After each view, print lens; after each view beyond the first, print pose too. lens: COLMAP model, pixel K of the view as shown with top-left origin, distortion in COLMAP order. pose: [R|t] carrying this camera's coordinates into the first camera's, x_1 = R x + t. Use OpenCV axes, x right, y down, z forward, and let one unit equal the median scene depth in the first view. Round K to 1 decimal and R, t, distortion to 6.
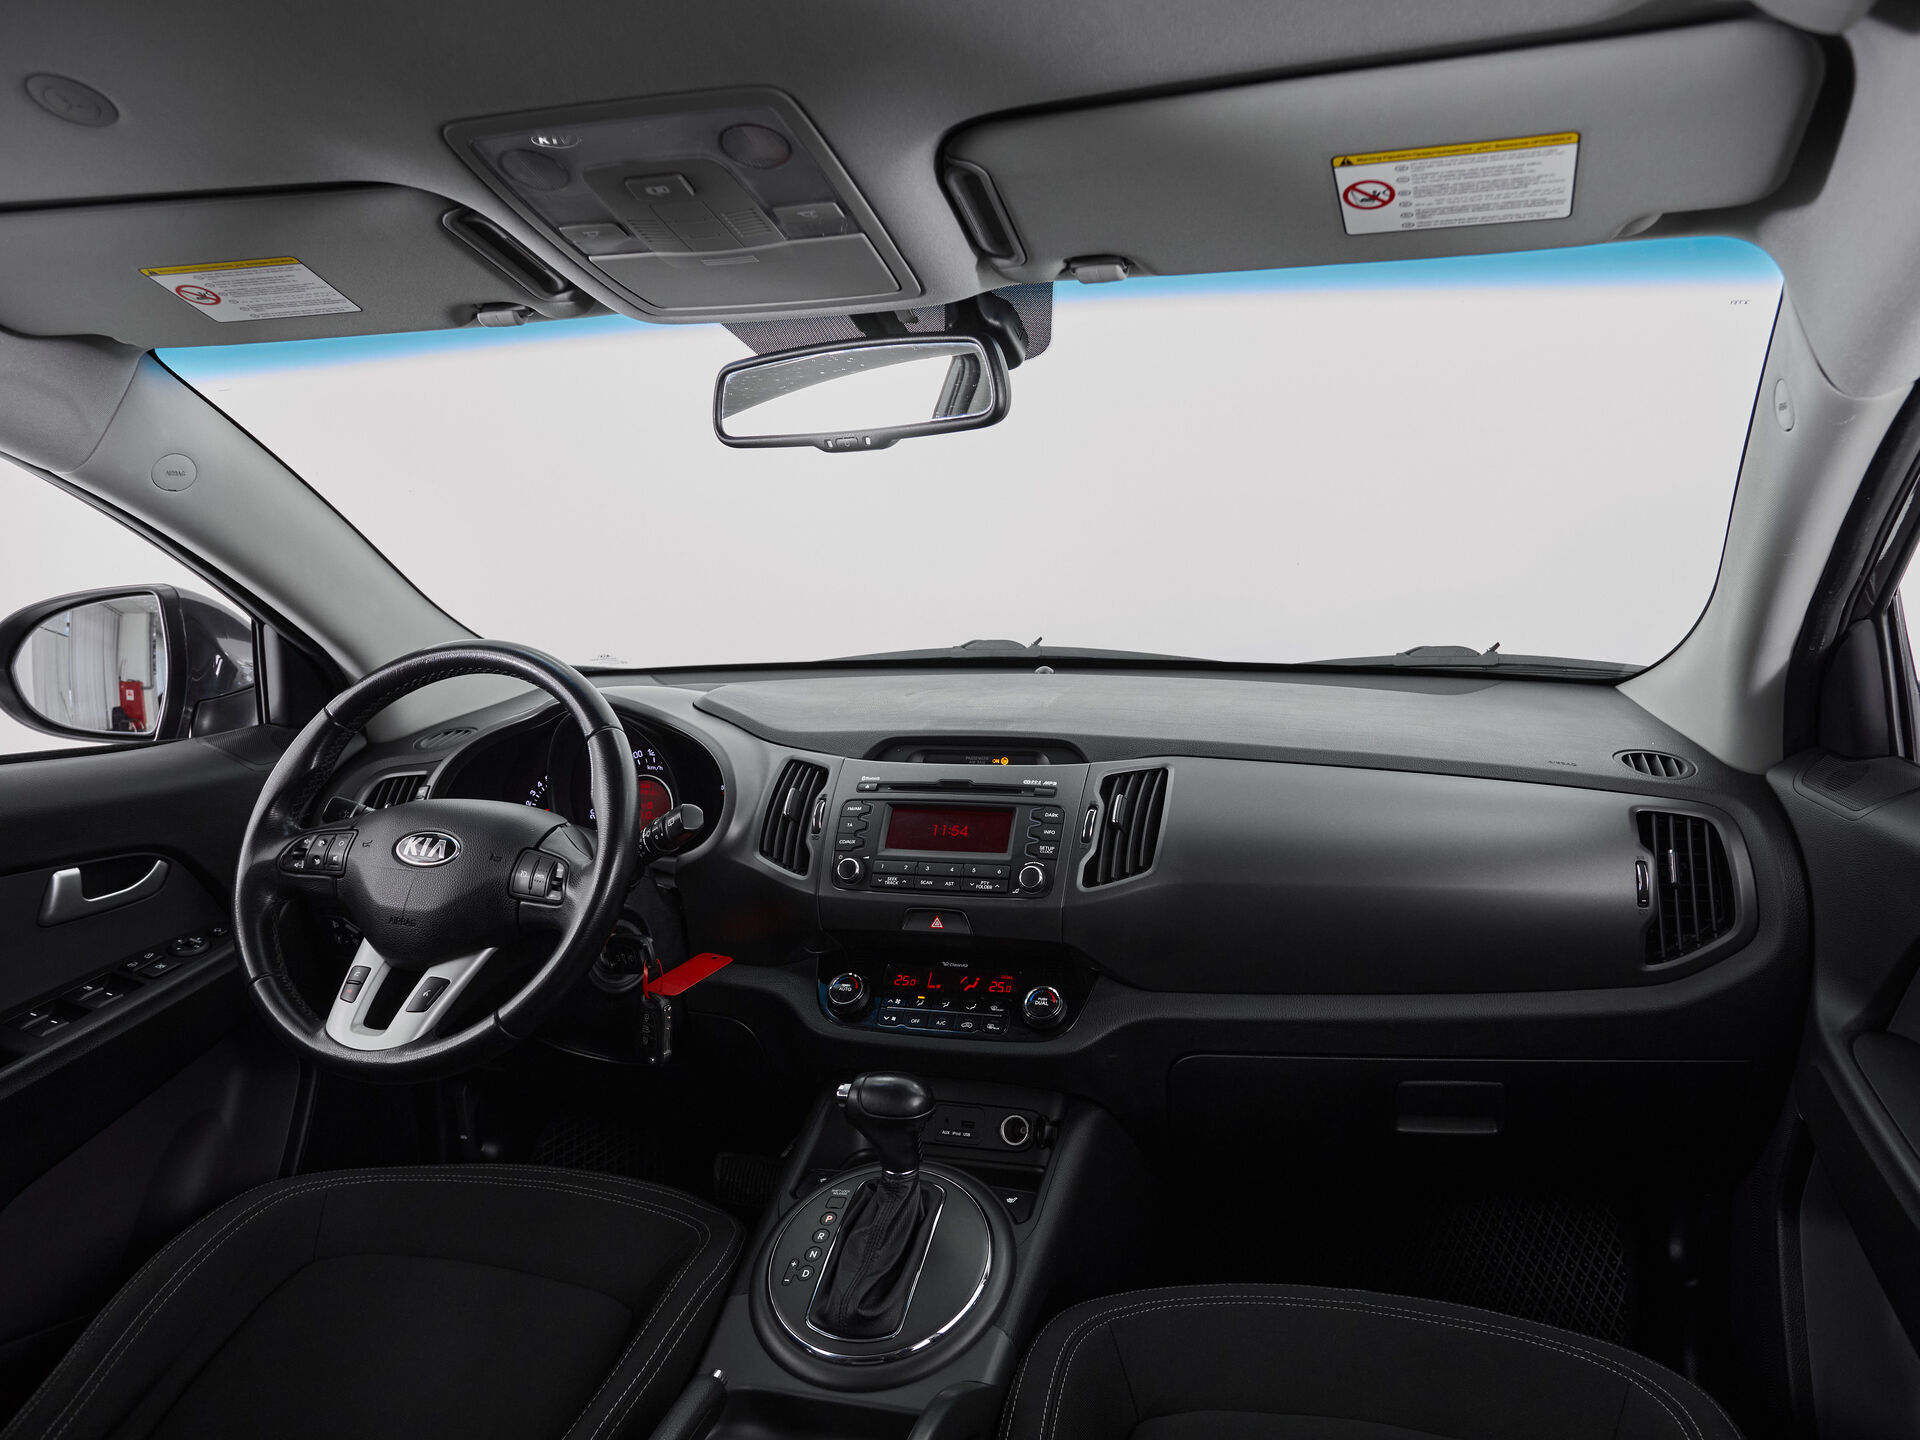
lens RADIAL K [[1215.6, 0, 1013.4], [0, 1215.6, 723.0], [0, 0, 1]] dist [-0.067176, 0.043829]
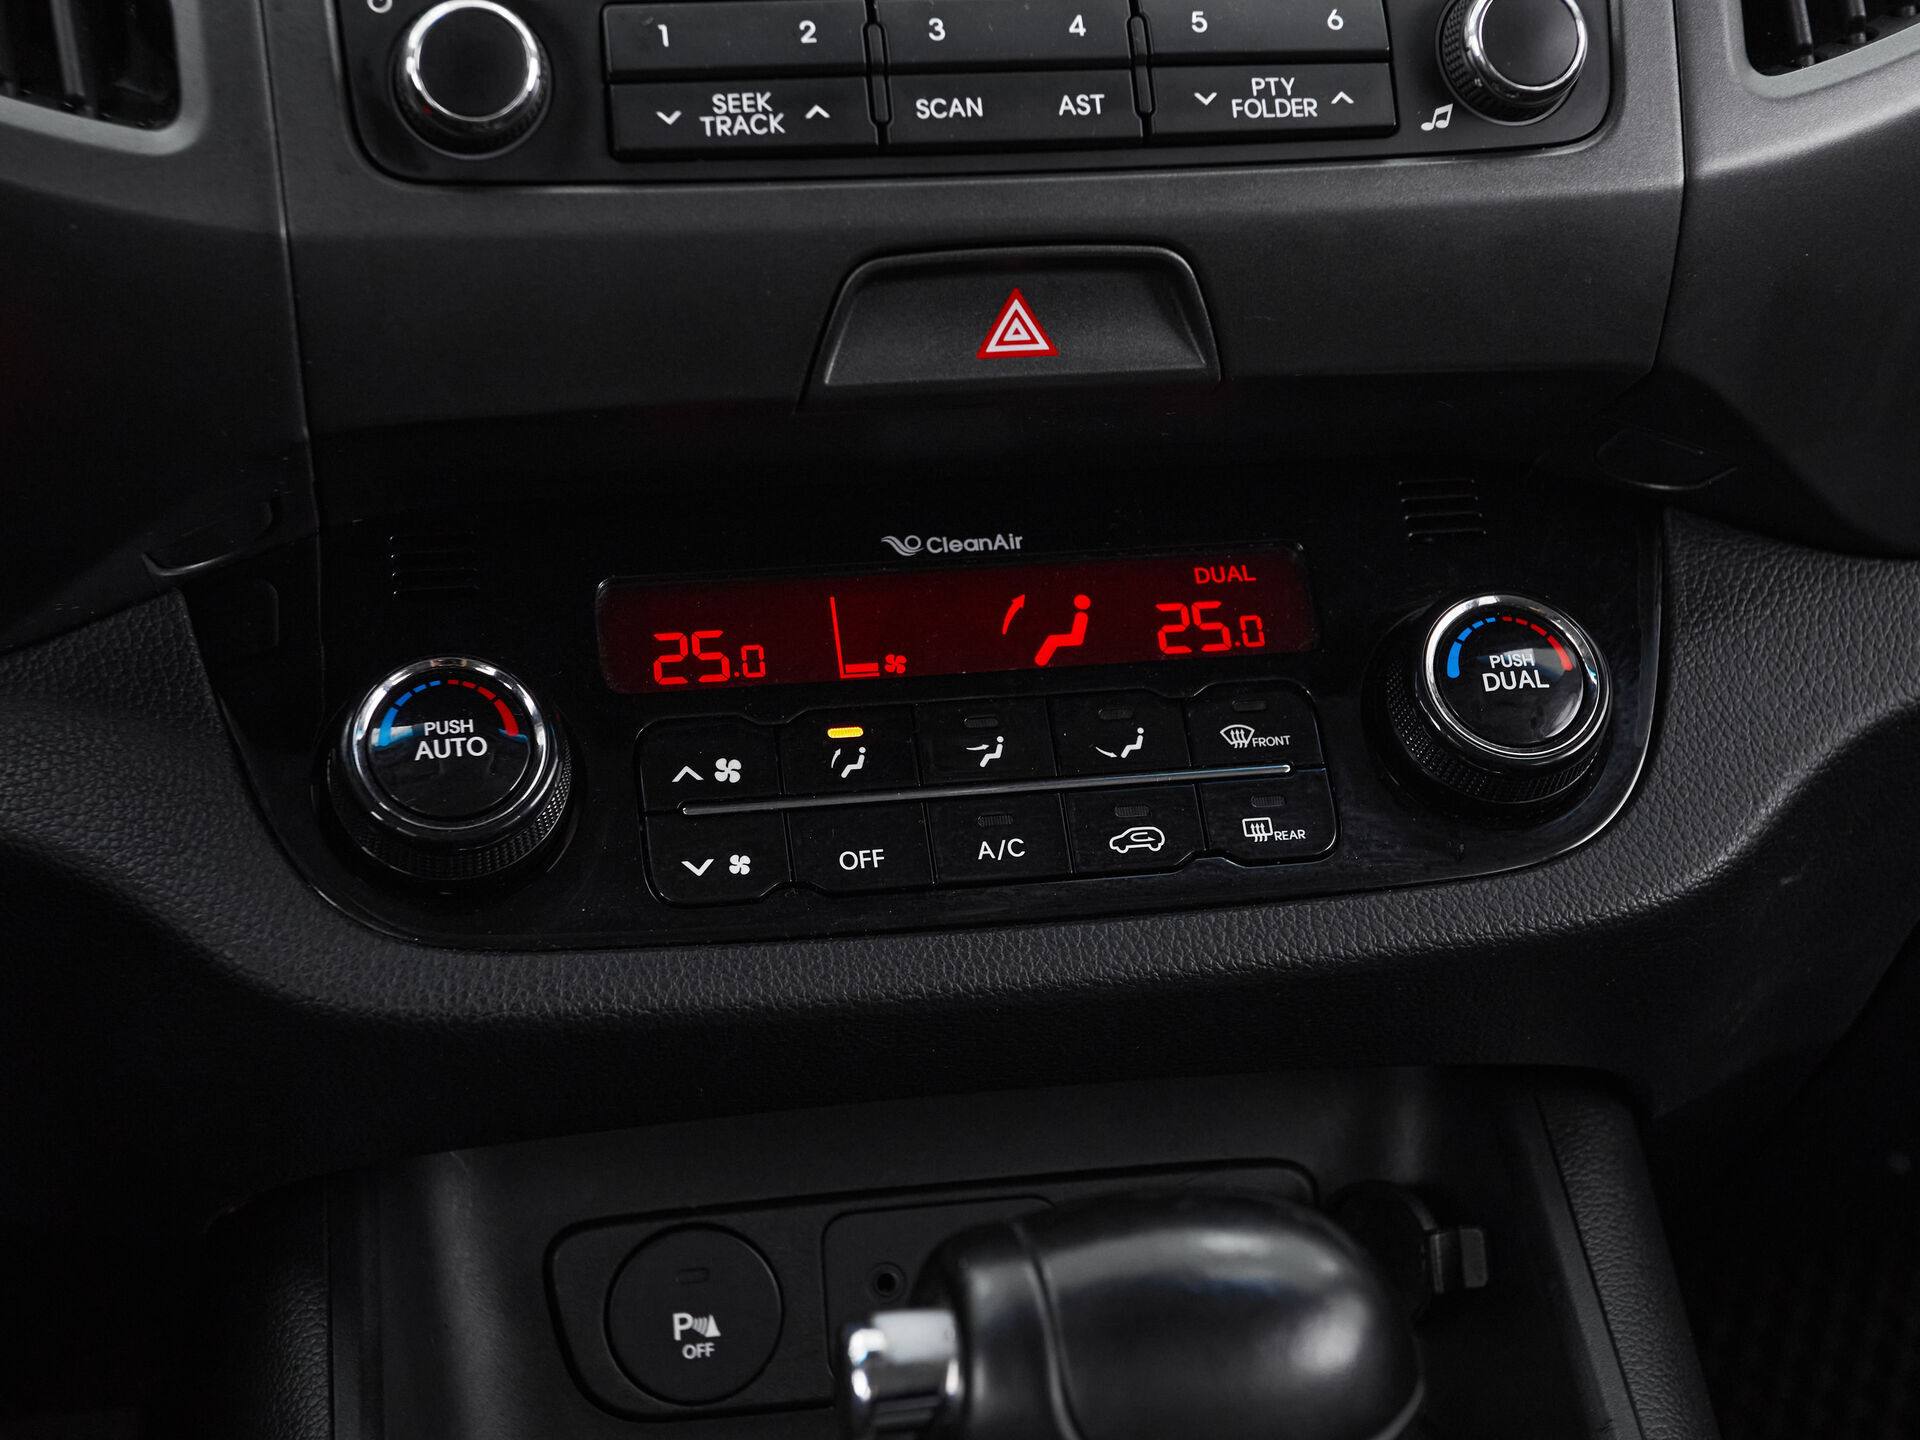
lens RADIAL K [[3108.3, 0, 954.9], [0, 3108.3, 626.0], [0, 0, 1]] dist [0.011914, 0.050902]
pose [[0.904834, -0.126891, 0.406416, -0.265296], [0.023147, 0.967805, 0.250633, 0.090666], [-0.425134, -0.217374, 0.878641, 0.583477]]
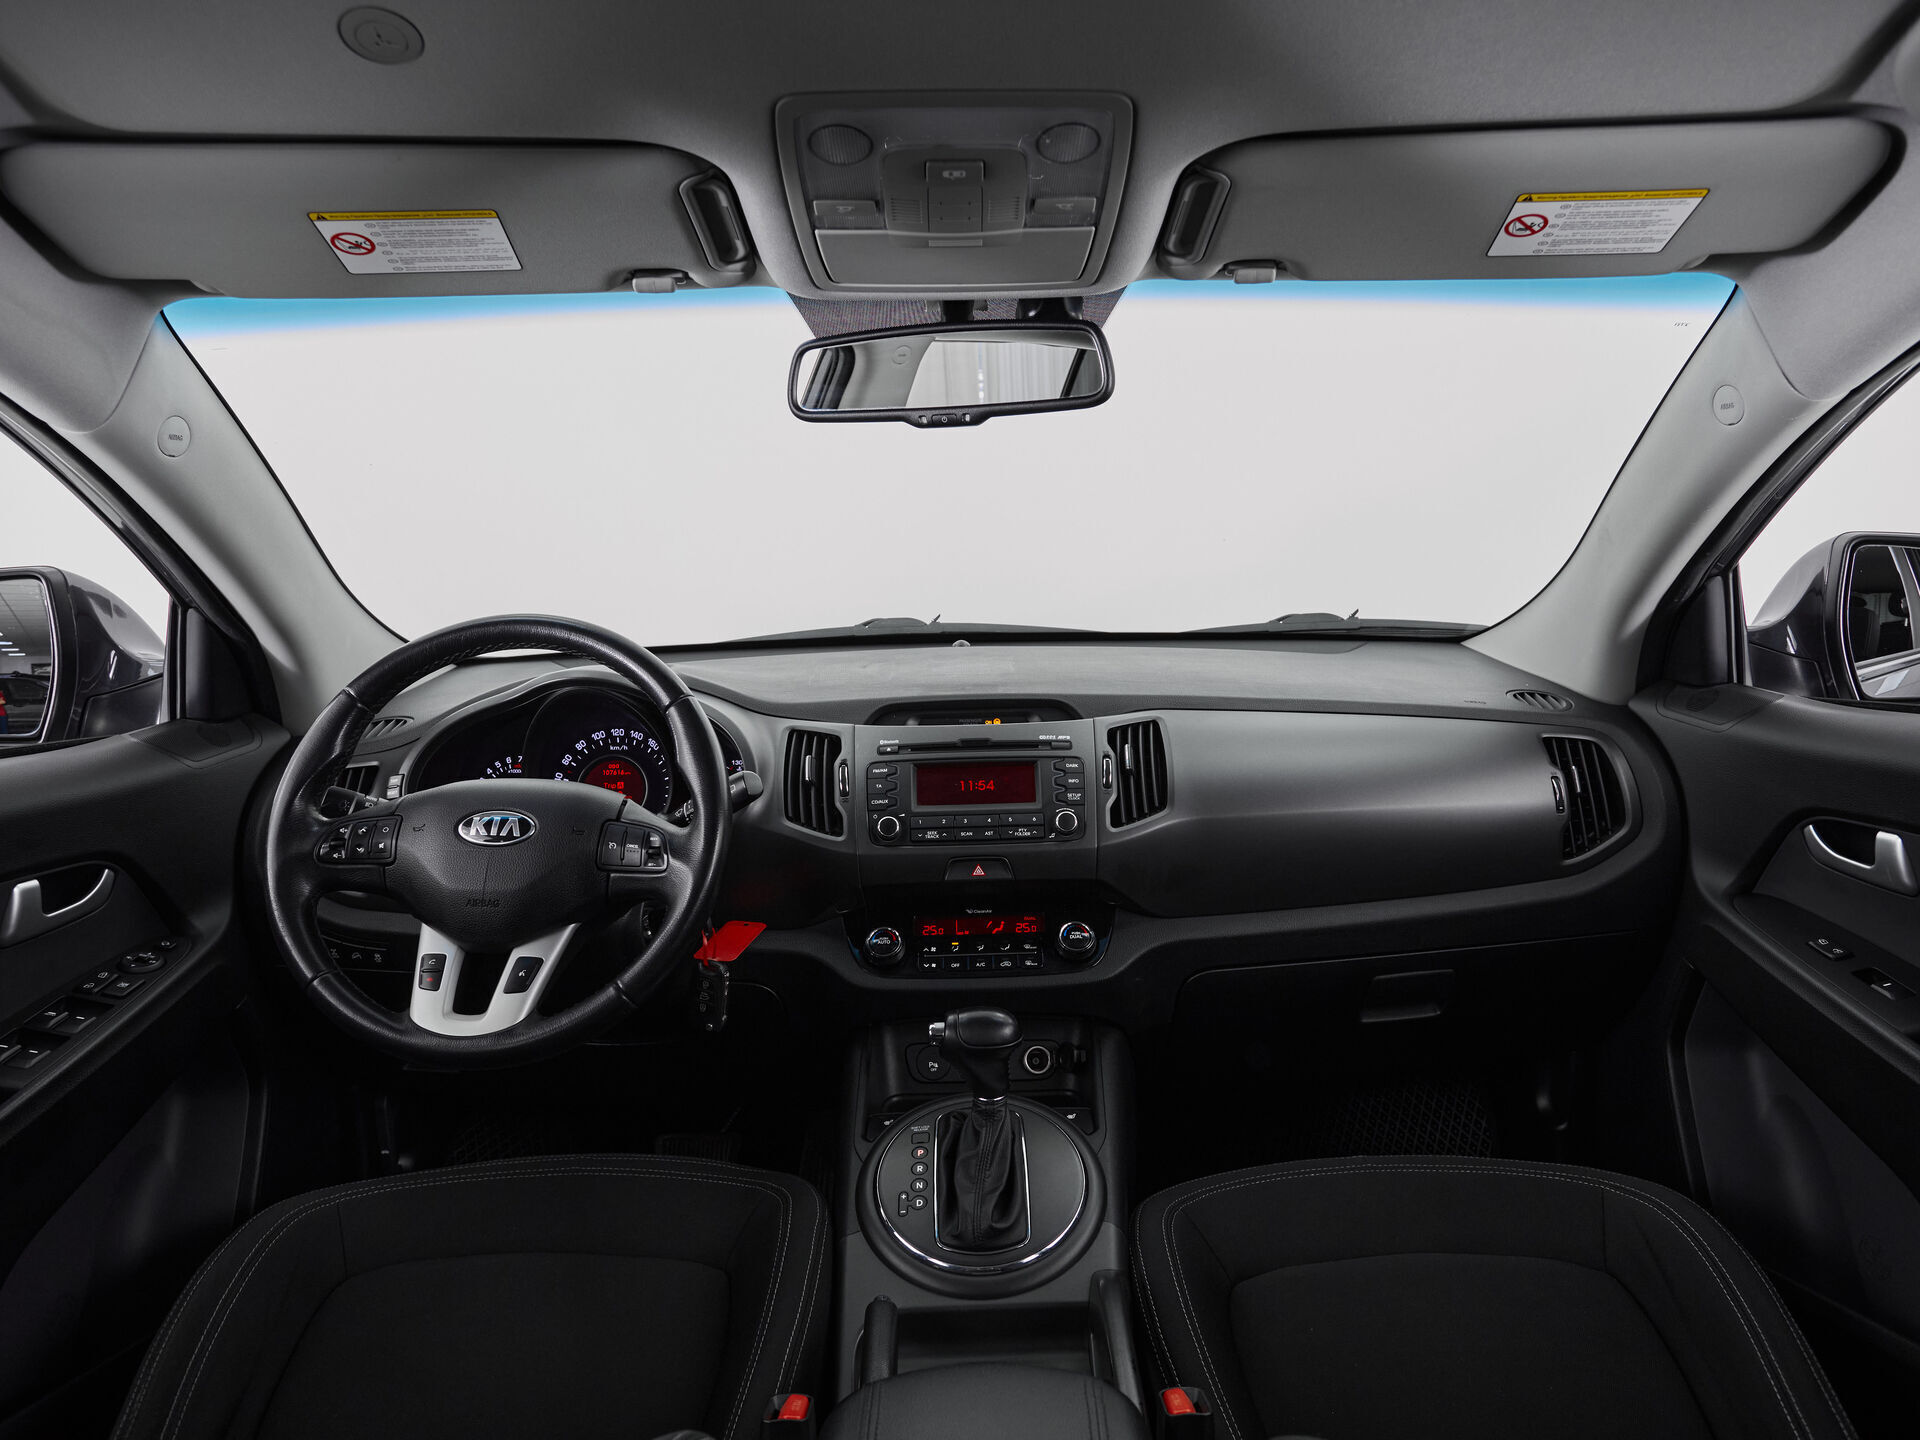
lens RADIAL K [[1198.0, 0, 960.0], [0, 1198.0, 720.0], [0, 0, 1]] dist [-0.066155, 0.042479]
pose [[0.968283, -0.038976, 0.246798, -0.334038], [0.039105, 0.999226, 0.004381, 0.026149], [-0.246777, 0.005409, 0.969057, -0.022933]]
